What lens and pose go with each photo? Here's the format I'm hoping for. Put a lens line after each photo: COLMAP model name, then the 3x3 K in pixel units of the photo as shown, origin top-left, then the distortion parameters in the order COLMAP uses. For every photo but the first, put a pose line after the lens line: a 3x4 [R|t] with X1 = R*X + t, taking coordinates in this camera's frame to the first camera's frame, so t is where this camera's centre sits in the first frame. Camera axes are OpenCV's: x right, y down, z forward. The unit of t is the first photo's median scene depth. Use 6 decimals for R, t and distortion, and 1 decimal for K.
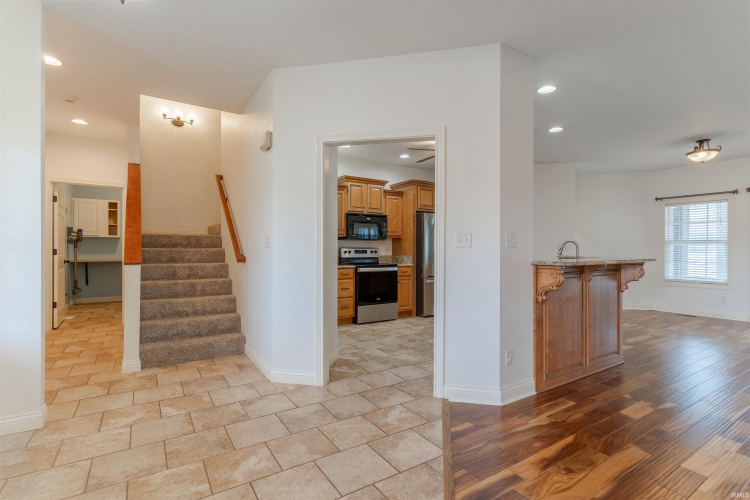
lens RADIAL K [[357.7, 0, 373.3], [0, 357.7, 250.5], [0, 0, 1]] dist [0.000568, 0.000939]
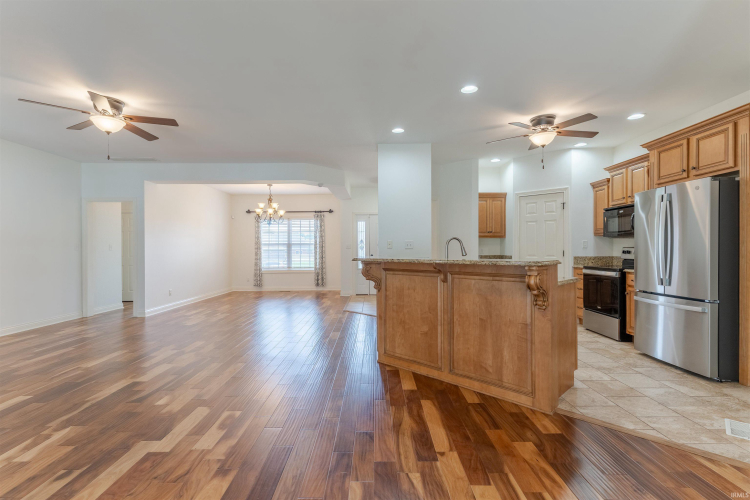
lens RADIAL K [[357.7, 0, 373.3], [0, 357.7, 250.5], [0, 0, 1]] dist [0.000568, 0.000939]
pose [[-0.535863, 0.001211, -0.844304, 0.945894], [-0.002366, 0.999993, 0.002936, -0.000685], [0.844302, 0.003570, -0.535856, 0.931316]]
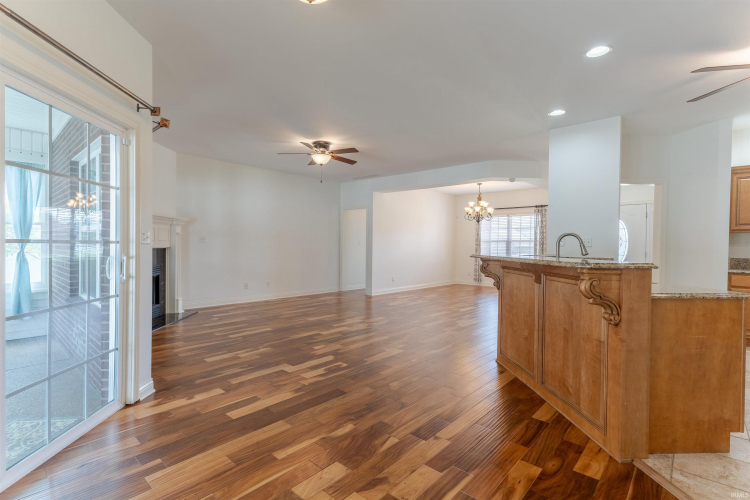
lens RADIAL K [[357.7, 0, 373.3], [0, 357.7, 250.5], [0, 0, 1]] dist [0.000568, 0.000939]
pose [[-0.963827, -0.009982, -0.266340, 0.786421], [-0.015682, 0.999691, 0.019281, -0.002072], [0.266066, 0.022760, -0.963686, 1.129524]]
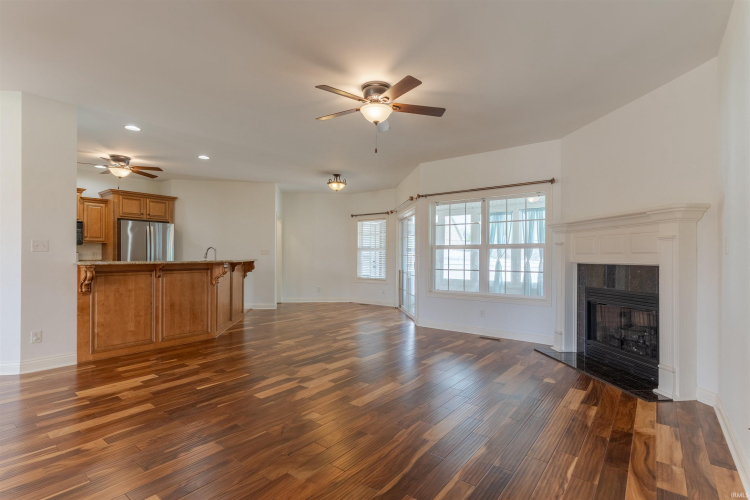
lens RADIAL K [[357.7, 0, 373.3], [0, 357.7, 250.5], [0, 0, 1]] dist [0.000568, 0.000939]
pose [[0.942616, 0.006383, 0.333817, 0.491968], [-0.000115, 0.999823, -0.018795, 0.007178], [-0.333878, 0.017678, 0.942451, -0.275966]]
